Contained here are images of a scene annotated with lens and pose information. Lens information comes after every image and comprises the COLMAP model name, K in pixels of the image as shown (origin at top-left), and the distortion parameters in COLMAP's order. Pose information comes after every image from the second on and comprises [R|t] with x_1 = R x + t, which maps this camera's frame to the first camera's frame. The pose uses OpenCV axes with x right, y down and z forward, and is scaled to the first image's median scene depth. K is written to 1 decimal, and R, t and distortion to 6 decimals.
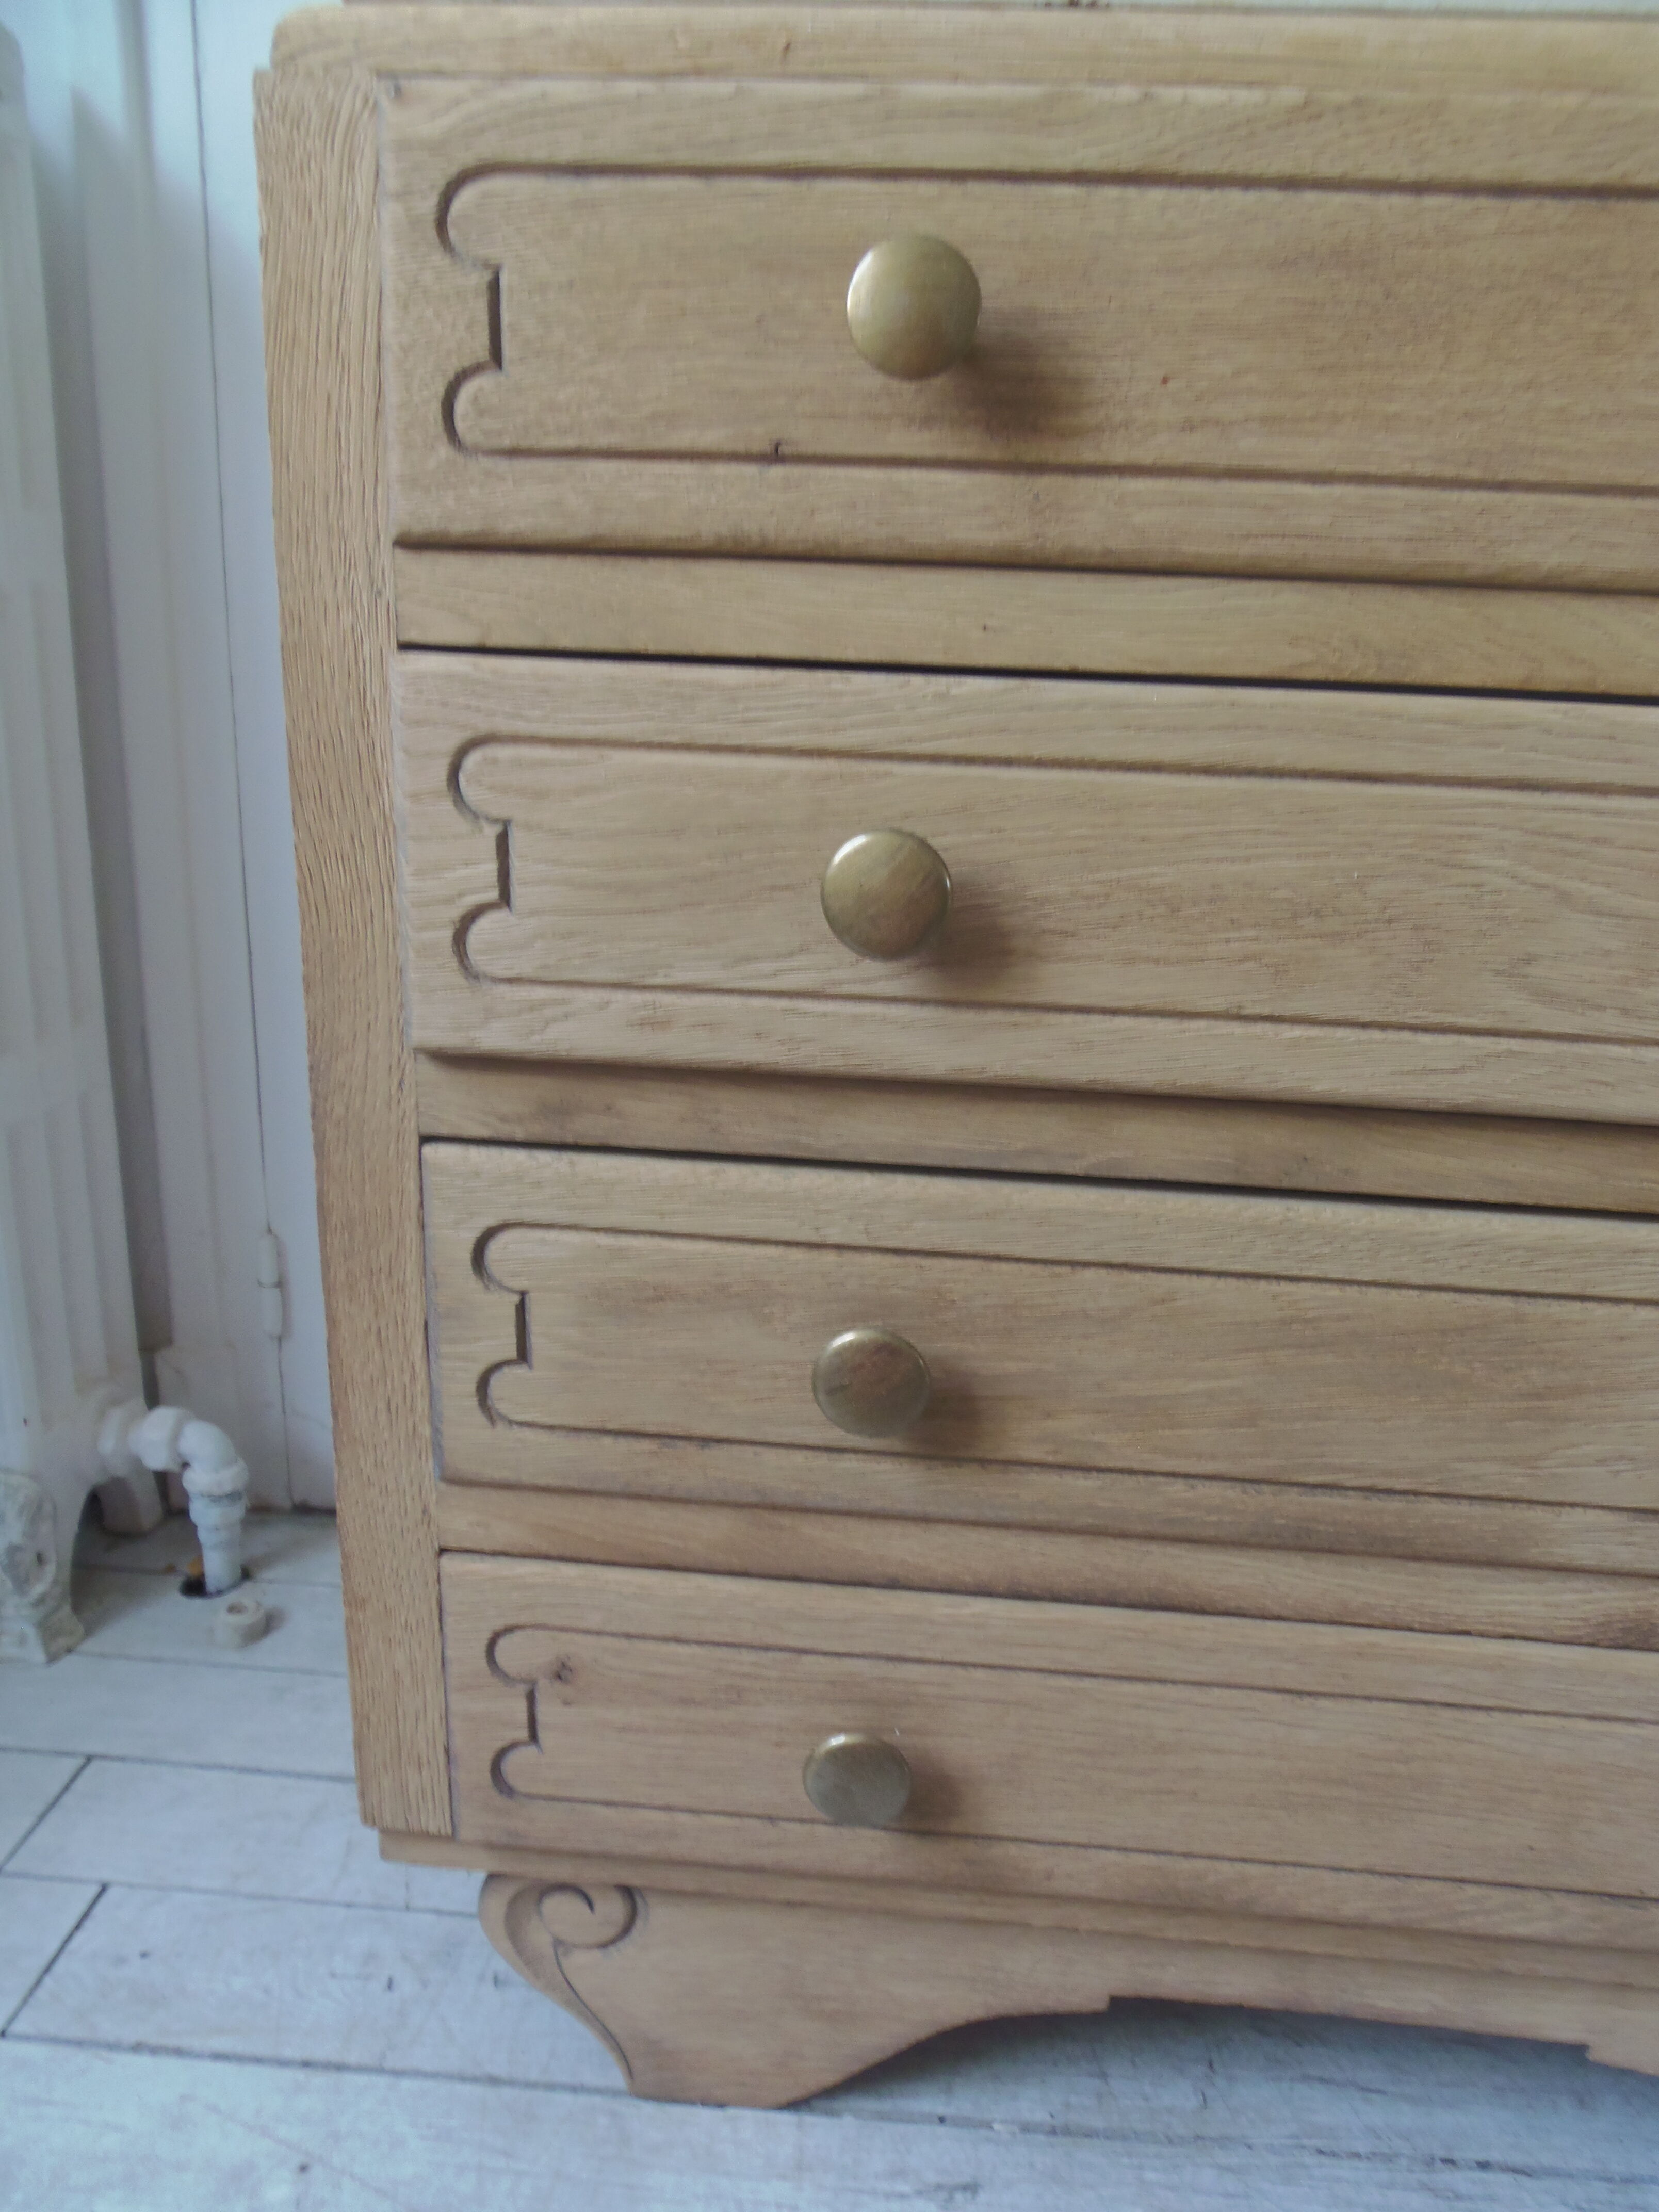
lens RADIAL K [[1607.7, 0, 874.7], [0, 1607.7, 1136.6], [0, 0, 1]] dist [-0.012263, -0.003423]
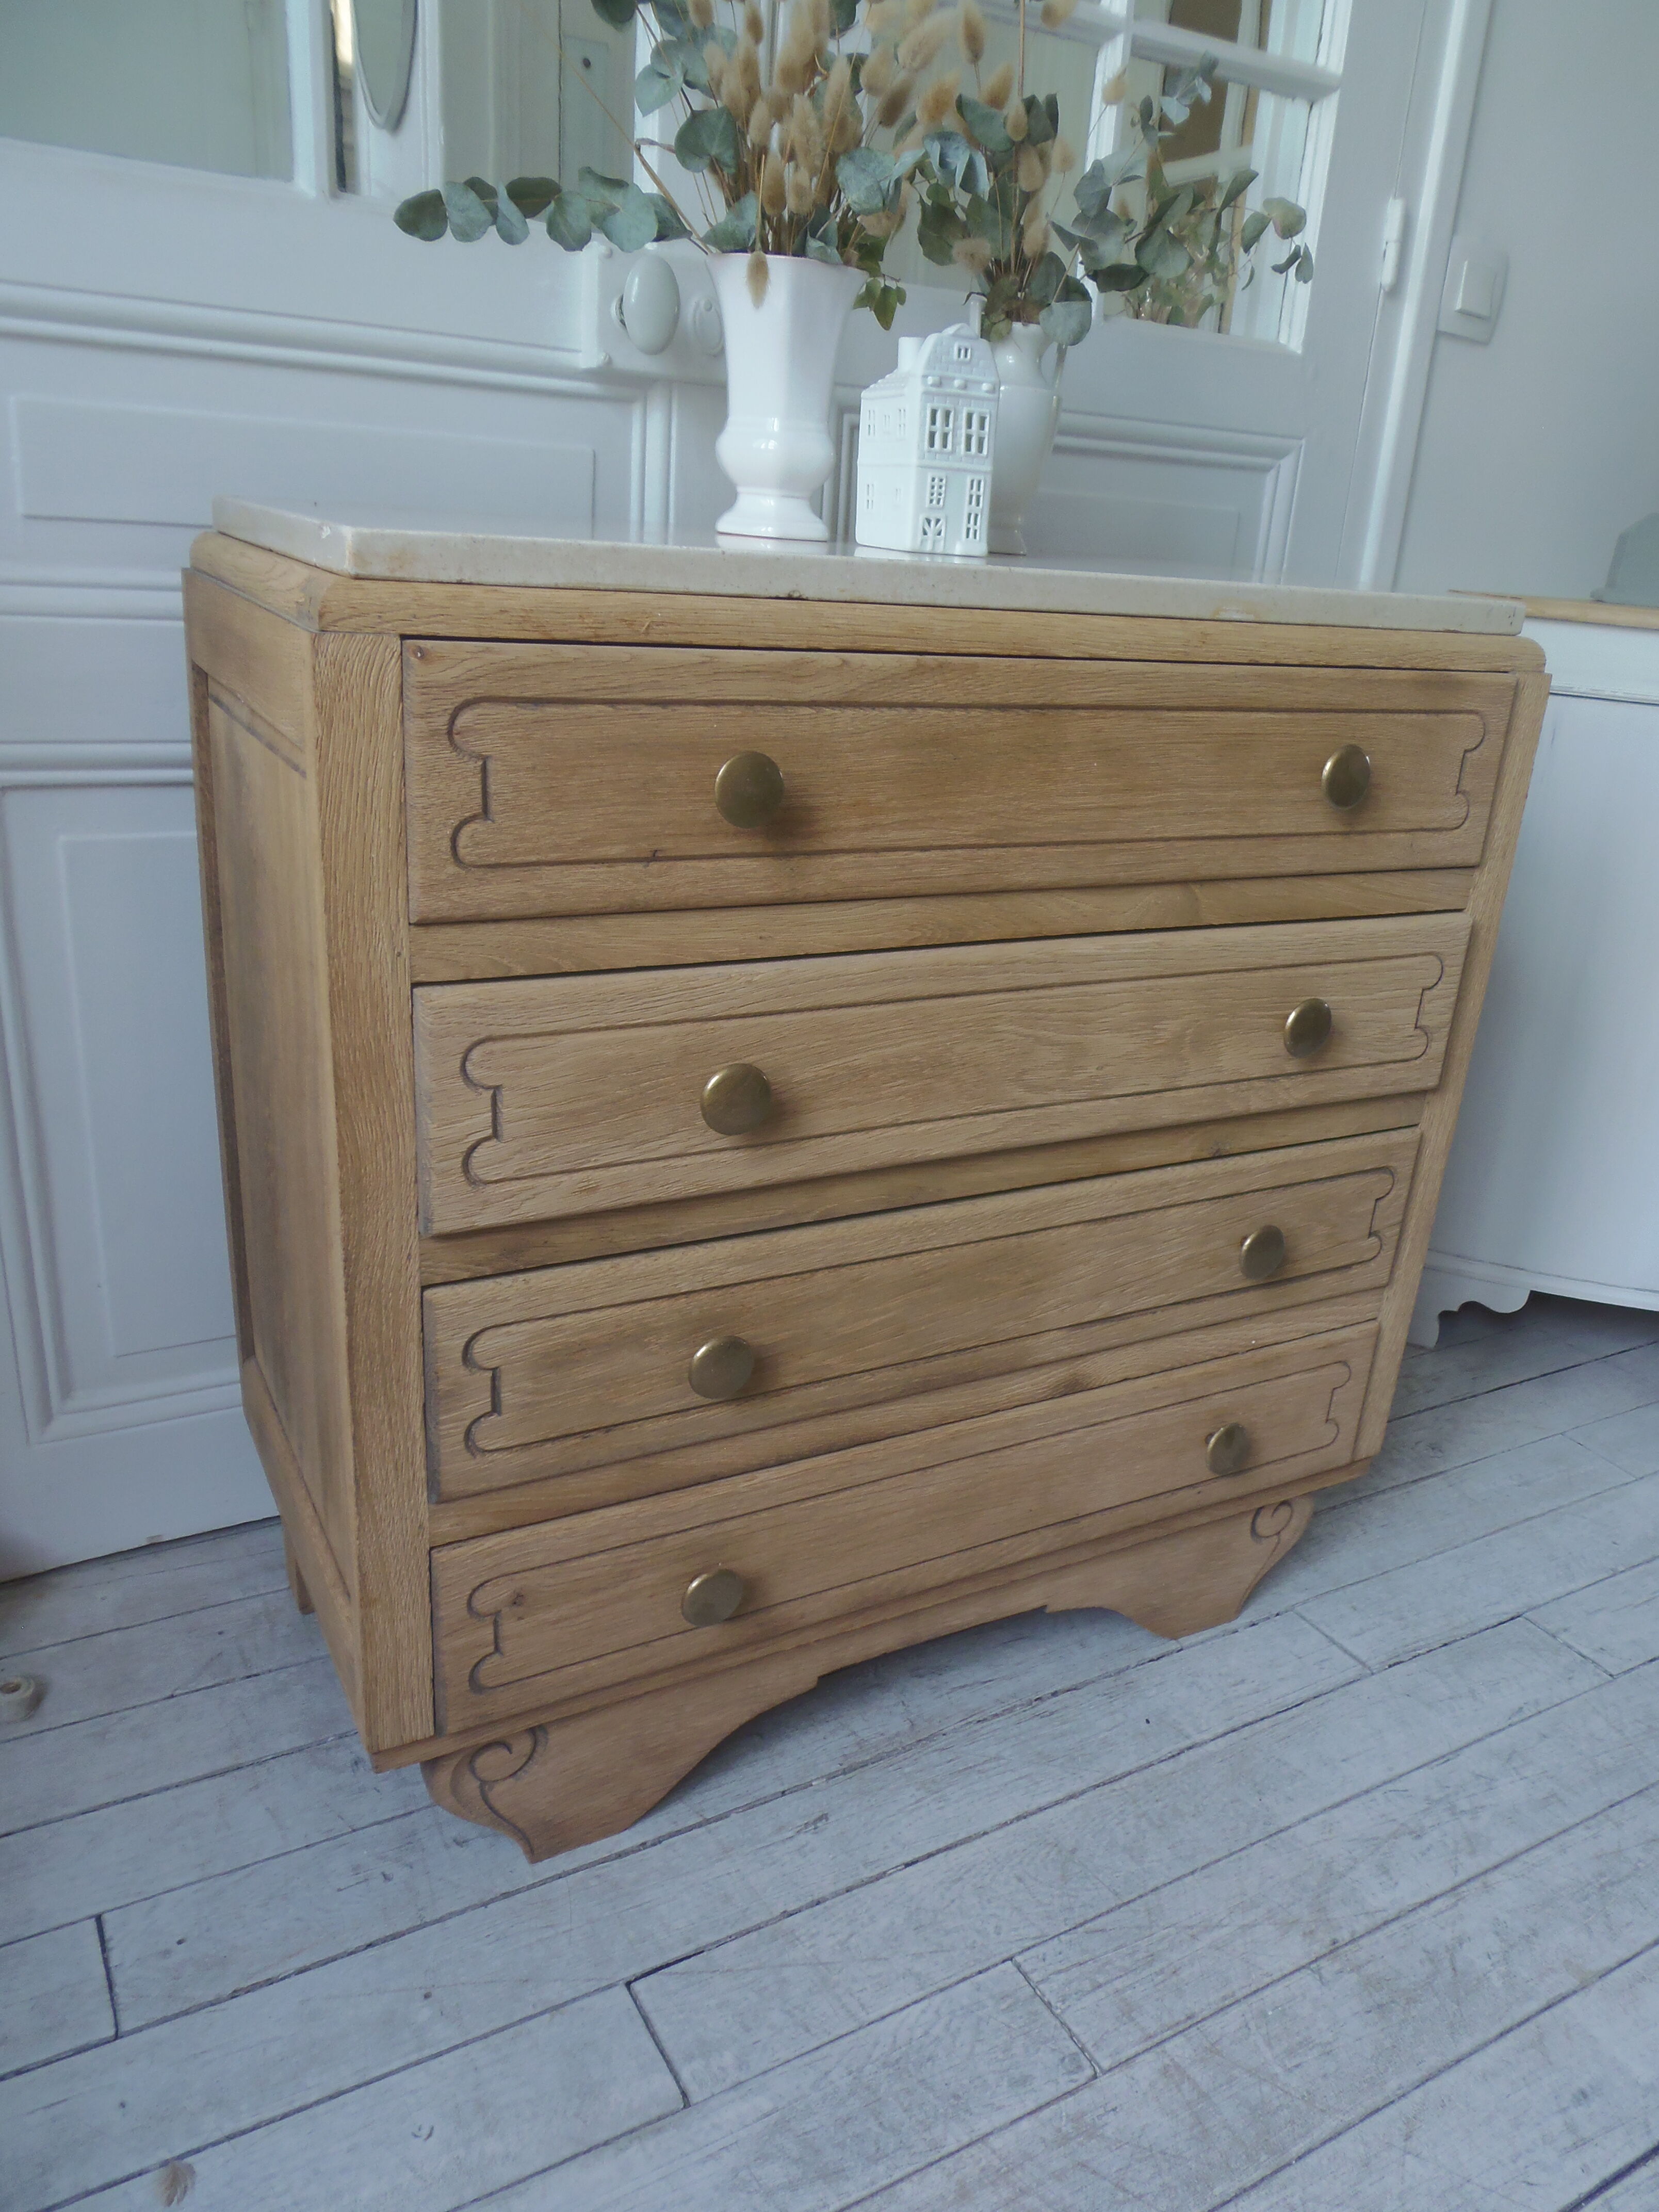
lens RADIAL K [[1607.7, 0, 862.5], [0, 1607.7, 1123.4], [0, 0, 1]] dist [-0.012263, -0.003423]
pose [[0.826962, -0.183338, 0.531527, -0.686480], [0.125002, 0.981635, 0.144111, -0.303636], [-0.548187, -0.052732, 0.834692, -0.448570]]
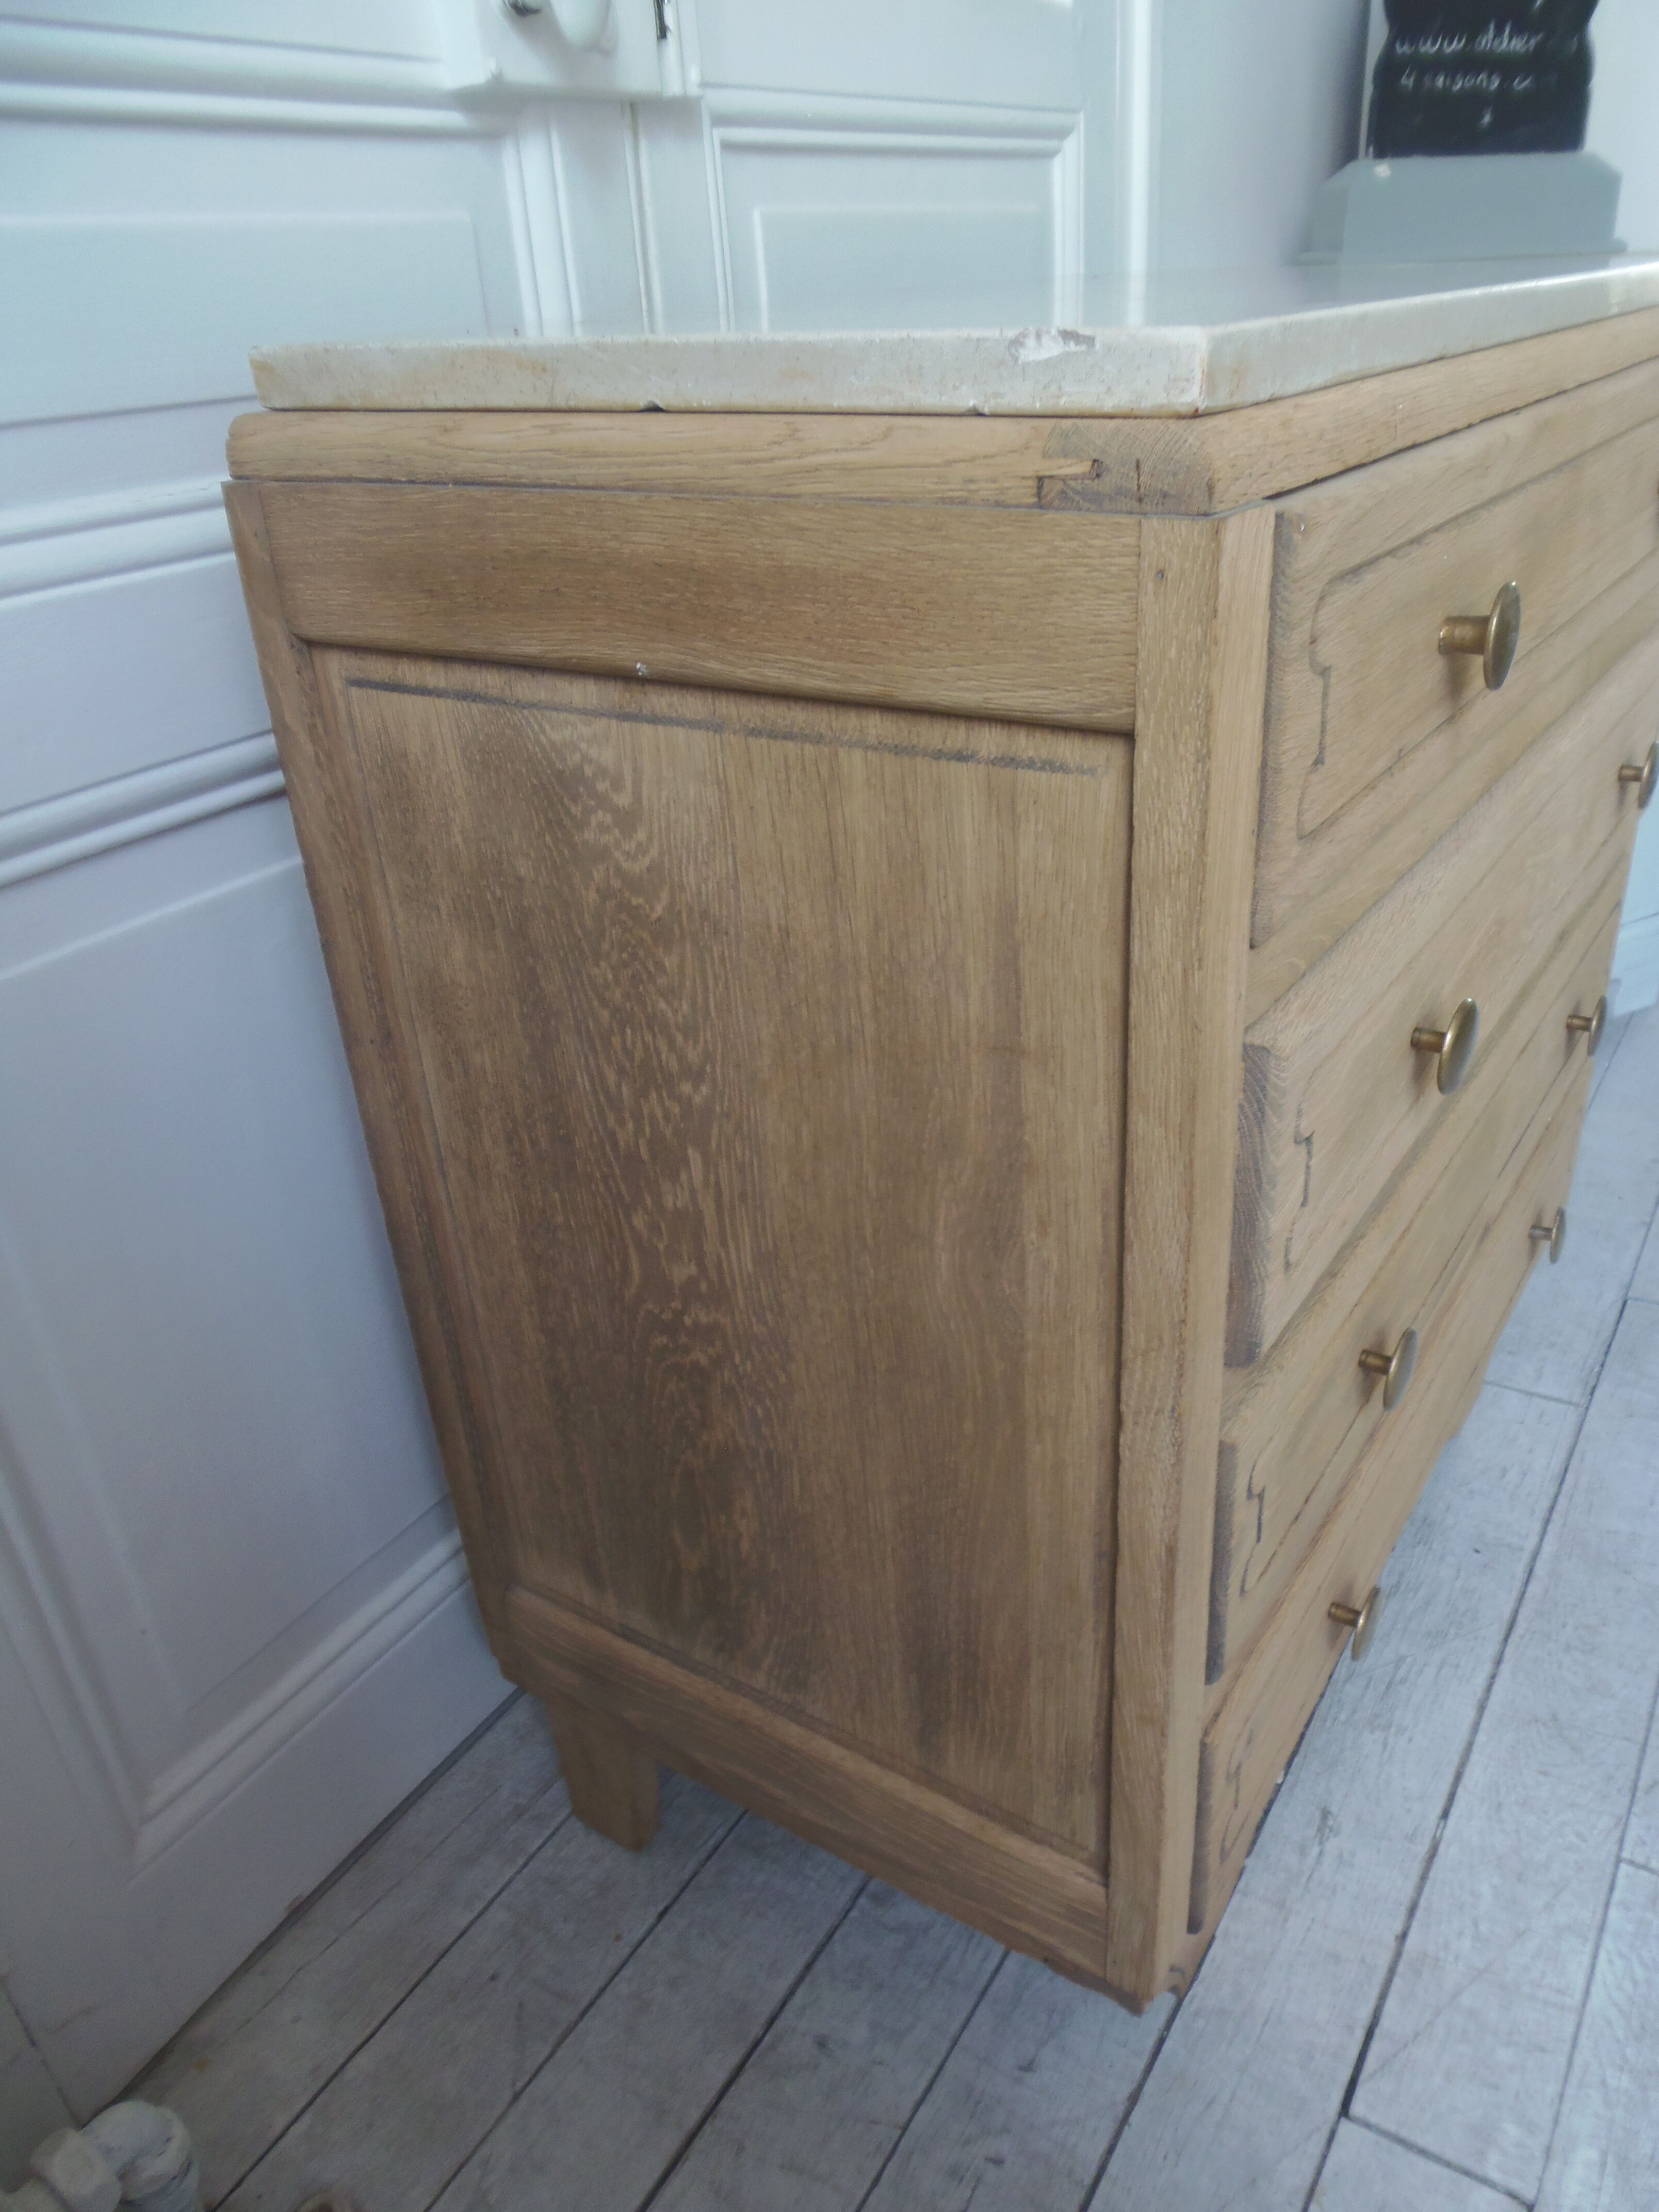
lens RADIAL K [[1607.7, 0, 861.2], [0, 1607.7, 1111.7], [0, 0, 1]] dist [-0.012263, -0.003423]
pose [[0.460465, -0.477401, 0.748372, -1.001652], [0.318145, 0.875815, 0.362949, -0.642223], [-0.828707, 0.070965, 0.555165, 0.539186]]
